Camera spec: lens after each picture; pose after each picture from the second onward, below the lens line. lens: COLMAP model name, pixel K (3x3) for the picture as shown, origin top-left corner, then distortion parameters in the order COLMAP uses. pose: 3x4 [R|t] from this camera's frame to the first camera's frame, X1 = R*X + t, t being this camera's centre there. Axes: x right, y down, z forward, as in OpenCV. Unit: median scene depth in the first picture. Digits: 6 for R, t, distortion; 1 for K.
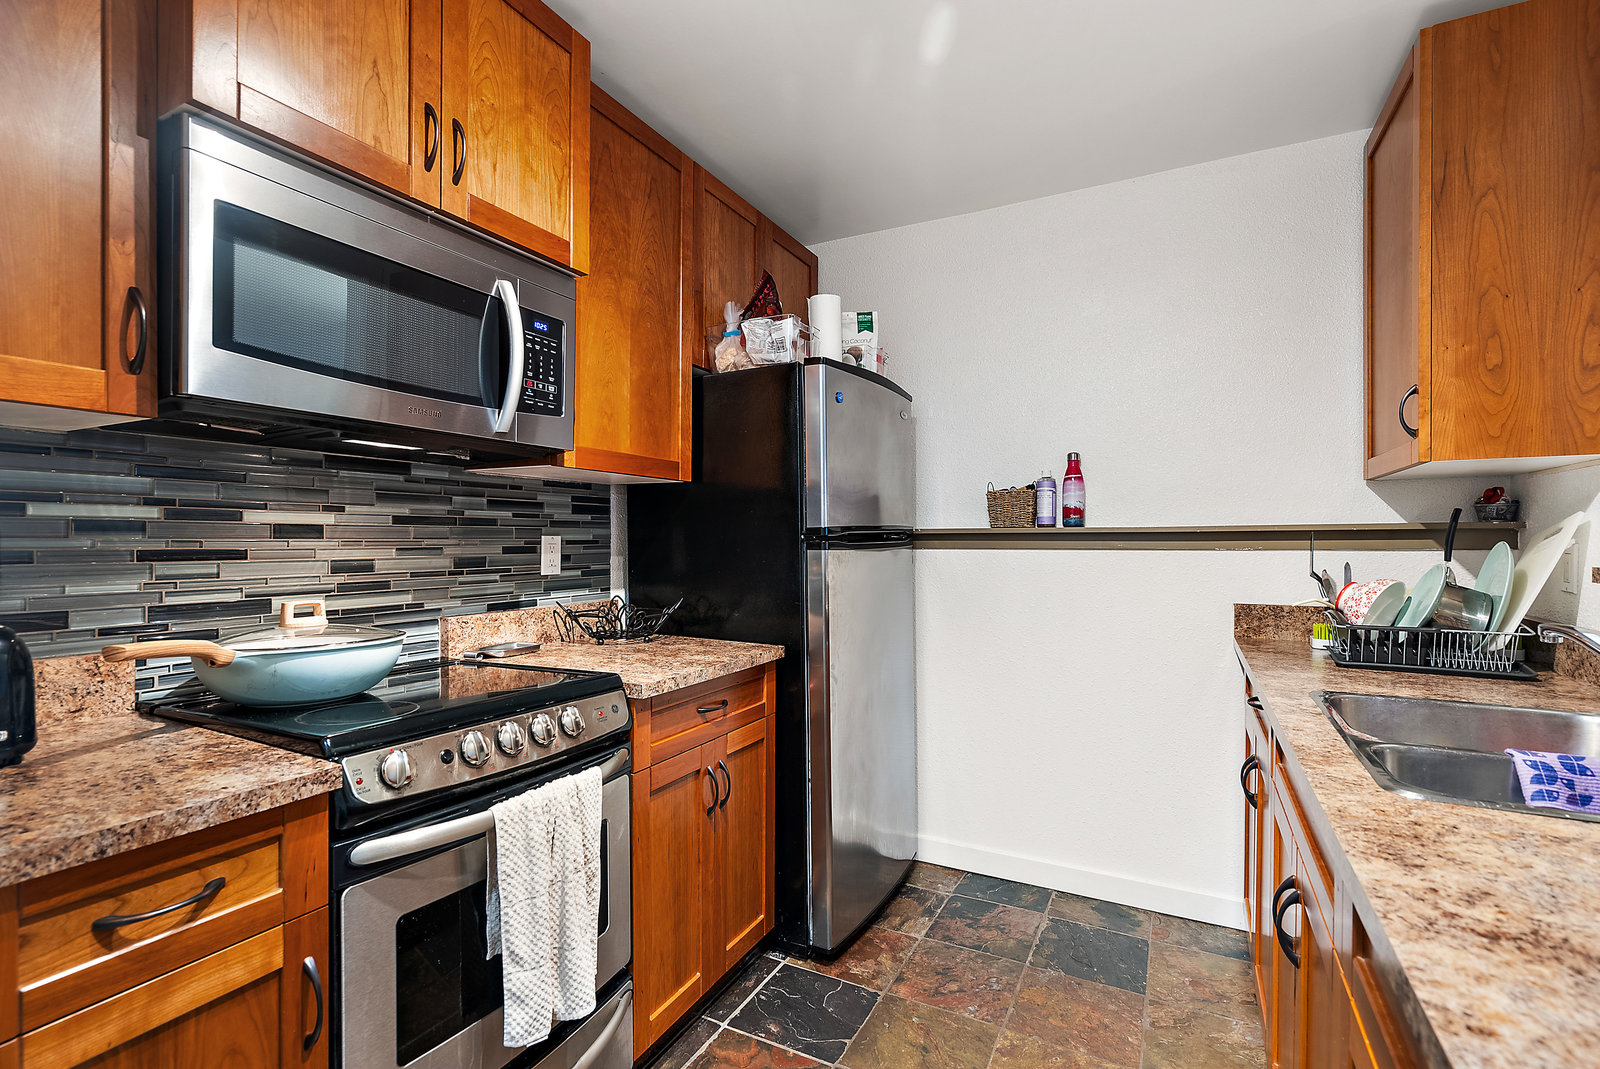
lens RADIAL K [[728.3, 0, 798.1], [0, 728.3, 545.0], [0, 0, 1]] dist [-0.005960, 0.002055]
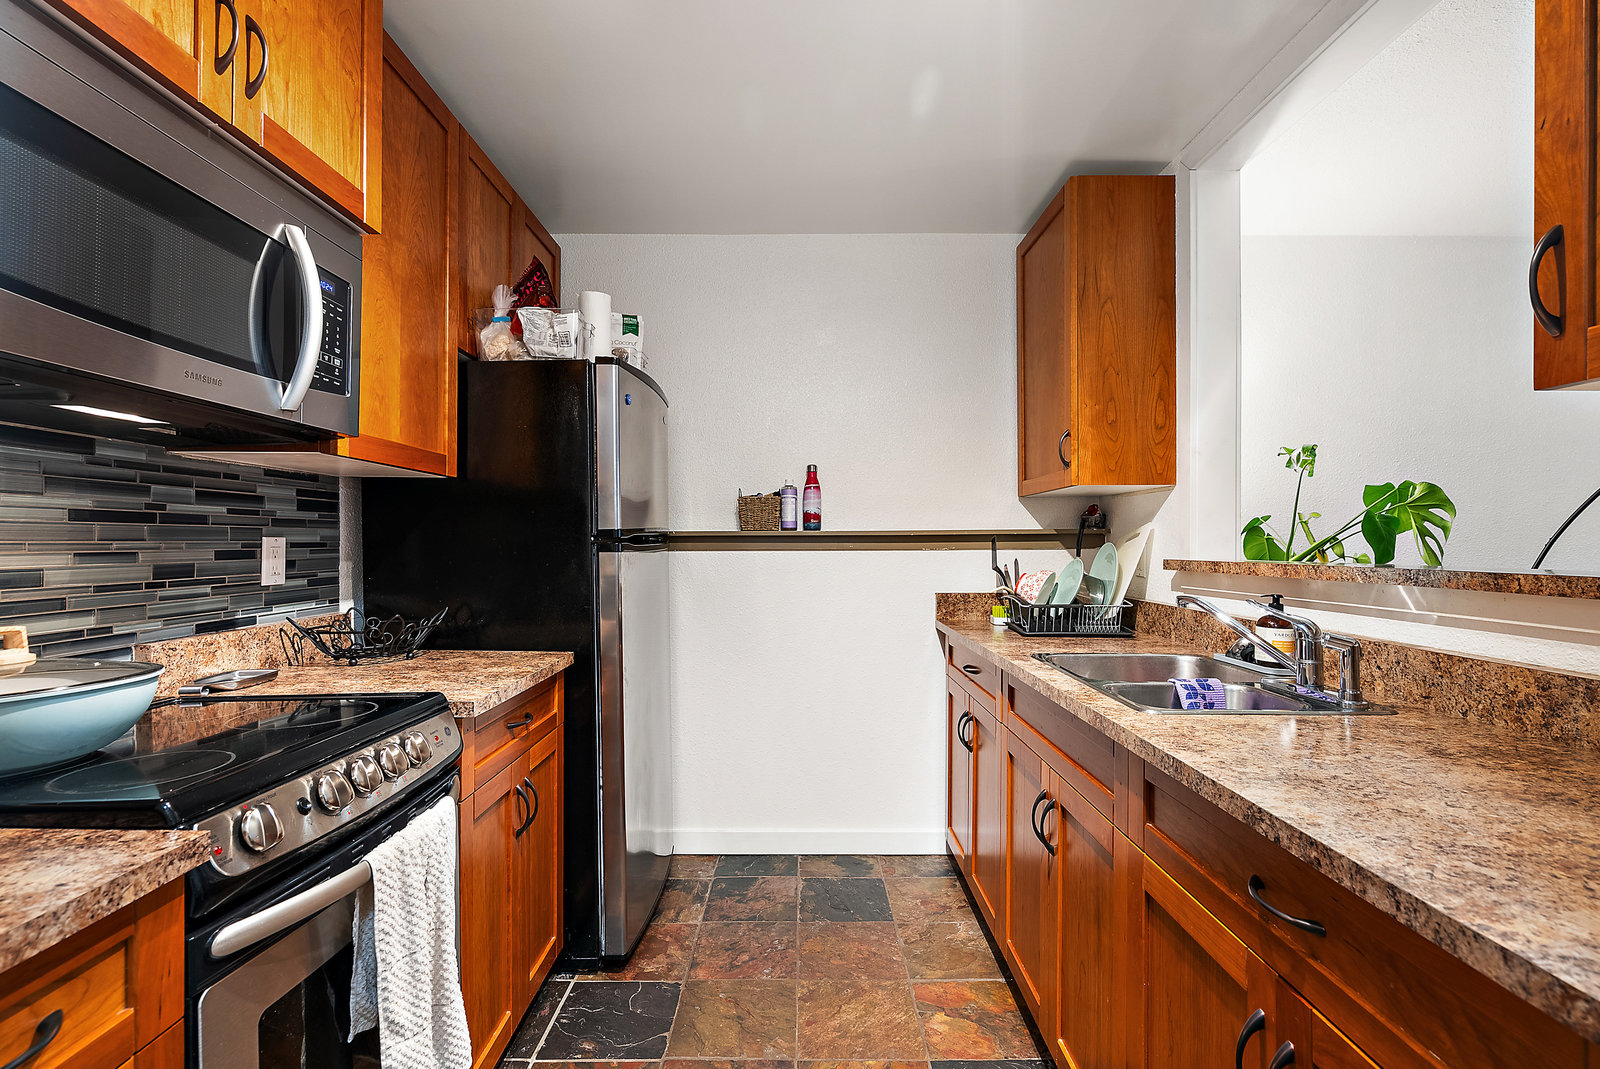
lens RADIAL K [[728.3, 0, 798.0], [0, 728.3, 544.8], [0, 0, 1]] dist [-0.005960, 0.002055]
pose [[0.884259, -0.002552, 0.466990, -0.255882], [0.004470, 0.999986, -0.002999, 0.001060], [-0.466976, 0.004739, 0.884257, 0.010723]]
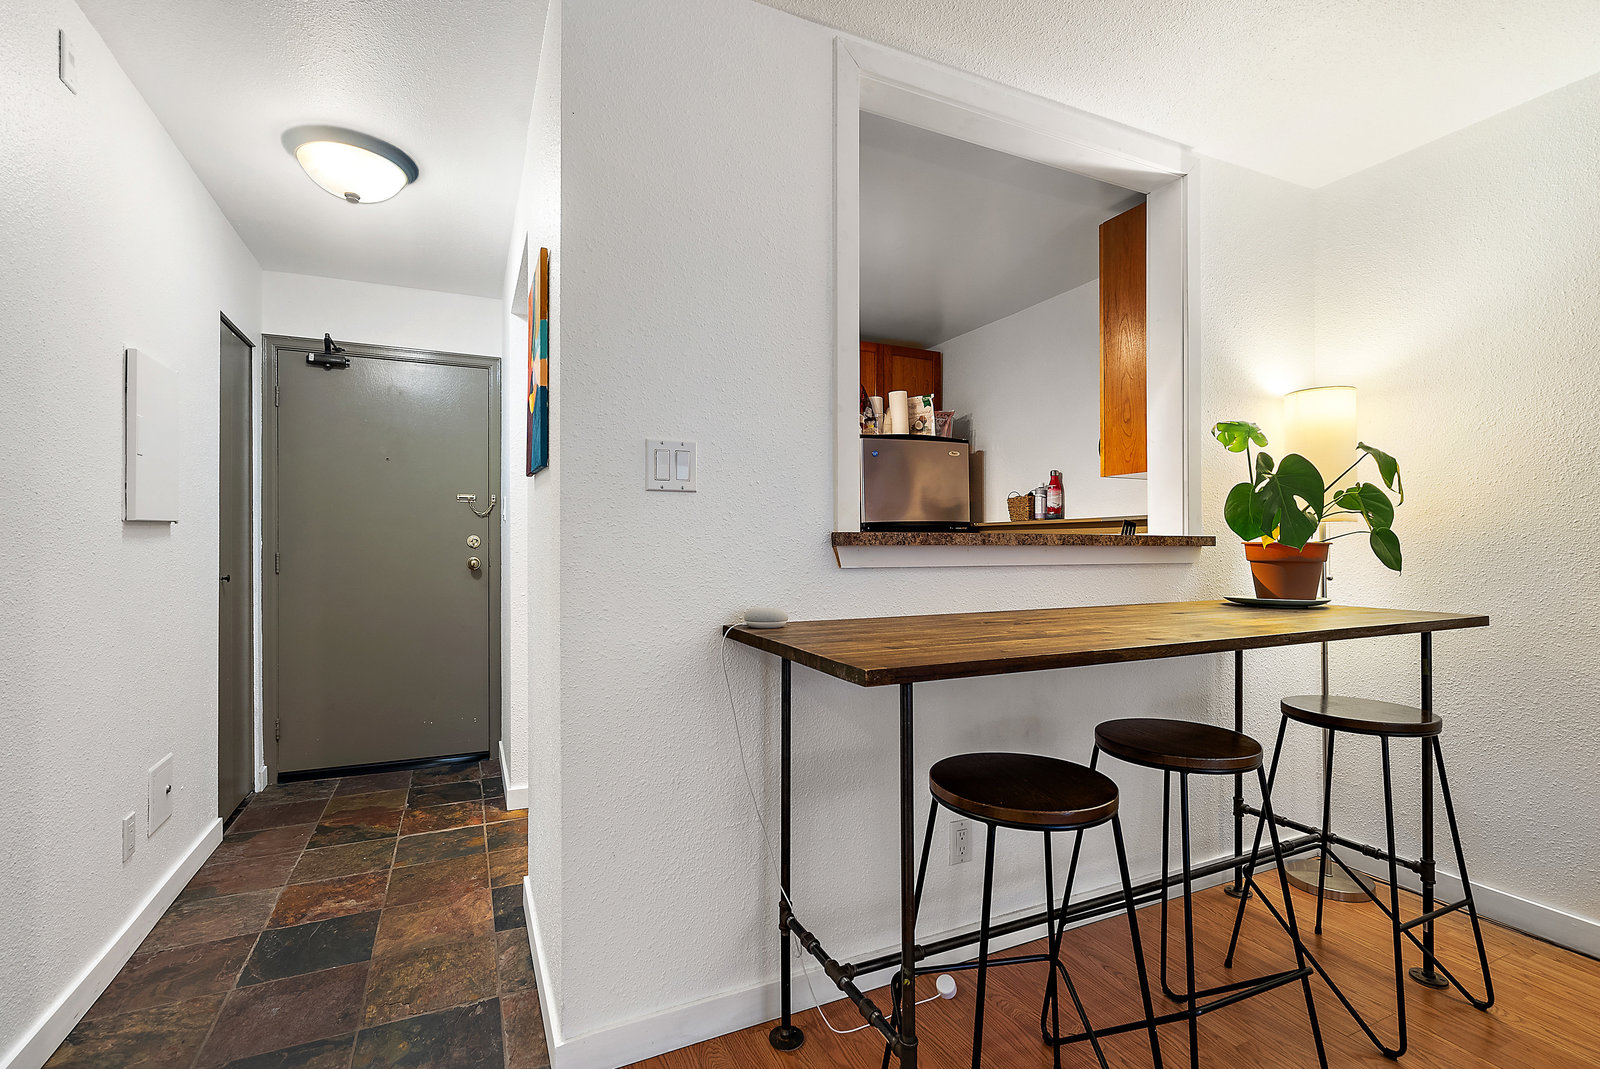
lens RADIAL K [[728.3, 0, 802.2], [0, 728.3, 542.3], [0, 0, 1]] dist [-0.005960, 0.002055]
pose [[0.798468, -0.003208, -0.602028, 1.300593], [-0.002897, 0.999954, -0.009172, 0.054899], [0.602030, 0.009068, 0.798422, -0.770587]]
